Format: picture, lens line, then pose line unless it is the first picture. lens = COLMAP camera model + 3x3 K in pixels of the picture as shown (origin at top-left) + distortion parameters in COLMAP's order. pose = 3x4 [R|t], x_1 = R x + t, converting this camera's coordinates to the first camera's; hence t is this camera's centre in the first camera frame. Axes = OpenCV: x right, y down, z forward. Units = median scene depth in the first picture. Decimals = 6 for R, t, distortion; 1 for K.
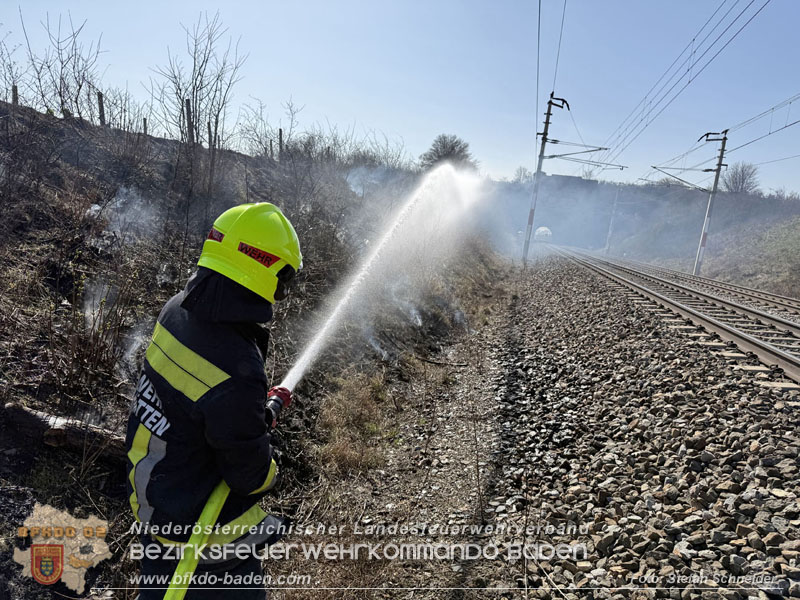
lens RADIAL K [[573.1, 0, 401.6], [0, 573.1, 302.0], [0, 0, 1]] dist [0.061710, -0.093390]
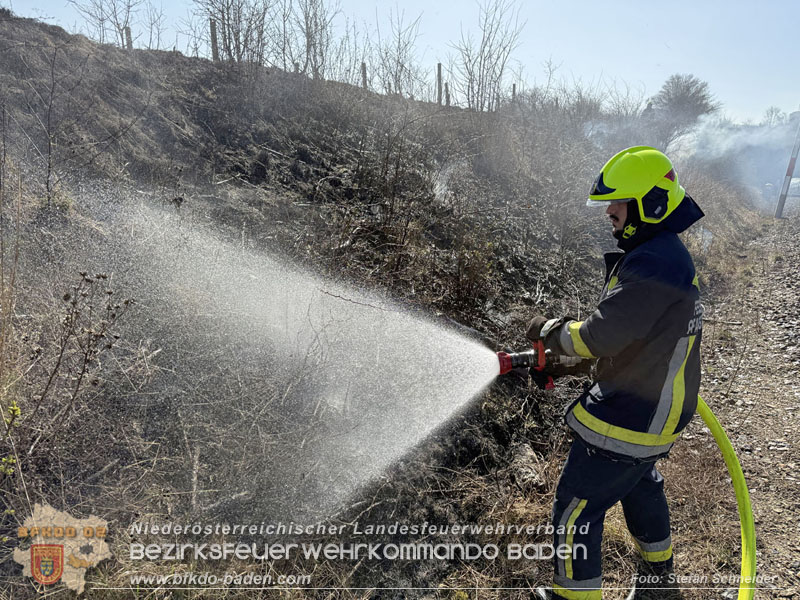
lens RADIAL K [[573.1, 0, 399.0], [0, 573.1, 296.4], [0, 0, 1]] dist [0.061710, -0.093390]
pose [[0.938055, 0.062975, -0.340715, -0.092104], [-0.039250, 0.996328, 0.076089, 0.009357], [0.344256, -0.058003, 0.937082, -0.119929]]
